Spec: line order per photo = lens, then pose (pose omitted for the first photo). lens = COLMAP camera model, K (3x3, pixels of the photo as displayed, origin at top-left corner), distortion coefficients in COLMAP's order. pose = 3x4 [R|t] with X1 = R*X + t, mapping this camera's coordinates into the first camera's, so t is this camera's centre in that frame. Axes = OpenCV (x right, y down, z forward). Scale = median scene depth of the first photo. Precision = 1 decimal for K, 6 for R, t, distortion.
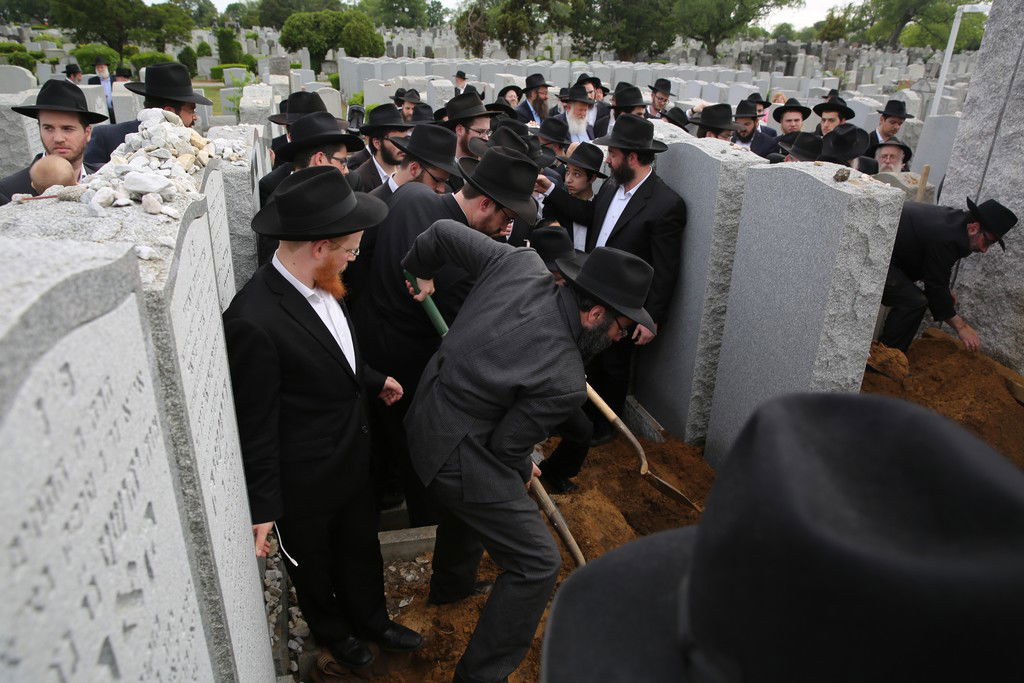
lens RADIAL K [[700.1, 0, 512.5], [0, 700.1, 331.0], [0, 0, 1]] dist [-0.109221, 0.088781]
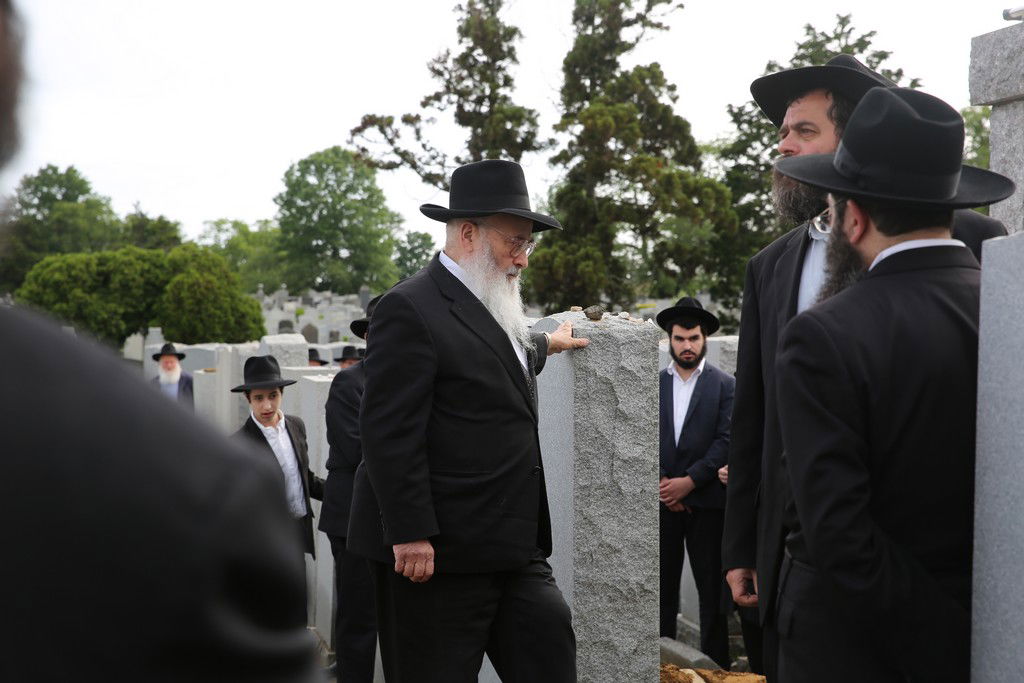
lens RADIAL K [[1888.6, 0, 512.0], [0, 1888.6, 341.5], [0, 0, 1]] dist [0.226958, 0.099269]
pose [[0.998088, -0.029001, -0.054591, 0.028882], [0.006123, 0.925155, -0.379541, 0.035865], [0.061512, 0.378481, 0.923563, -0.058087]]
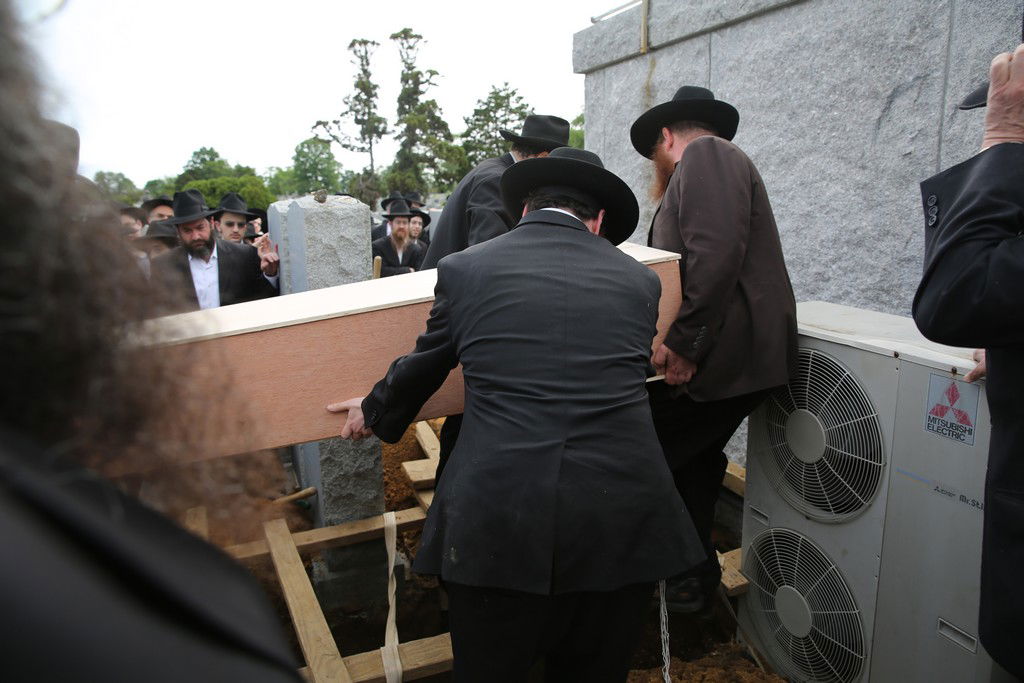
lens RADIAL K [[691.0, 0, 512.0], [0, 691.0, 341.5], [0, 0, 1]] dist [-0.114120, 0.085099]
pose [[0.991594, -0.066718, 0.110862, 0.036638], [0.087110, 0.977774, -0.190708, 0.012899], [-0.095674, 0.198762, 0.975367, -0.002413]]
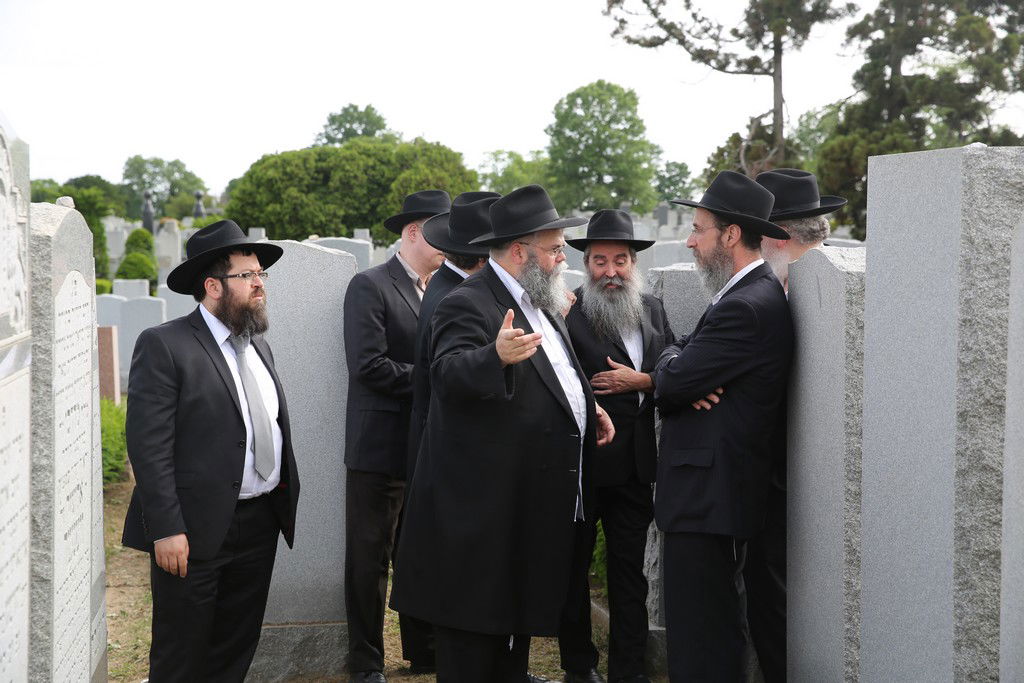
lens RADIAL K [[1661.0, 0, 512.0], [0, 1661.0, 341.5], [0, 0, 1]] dist [0.142196, 0.053565]
pose [[0.979506, -0.016822, -0.200709, -0.009164], [-0.051758, 0.942020, -0.331541, -0.075065], [0.194649, 0.335134, 0.921844, 0.227428]]
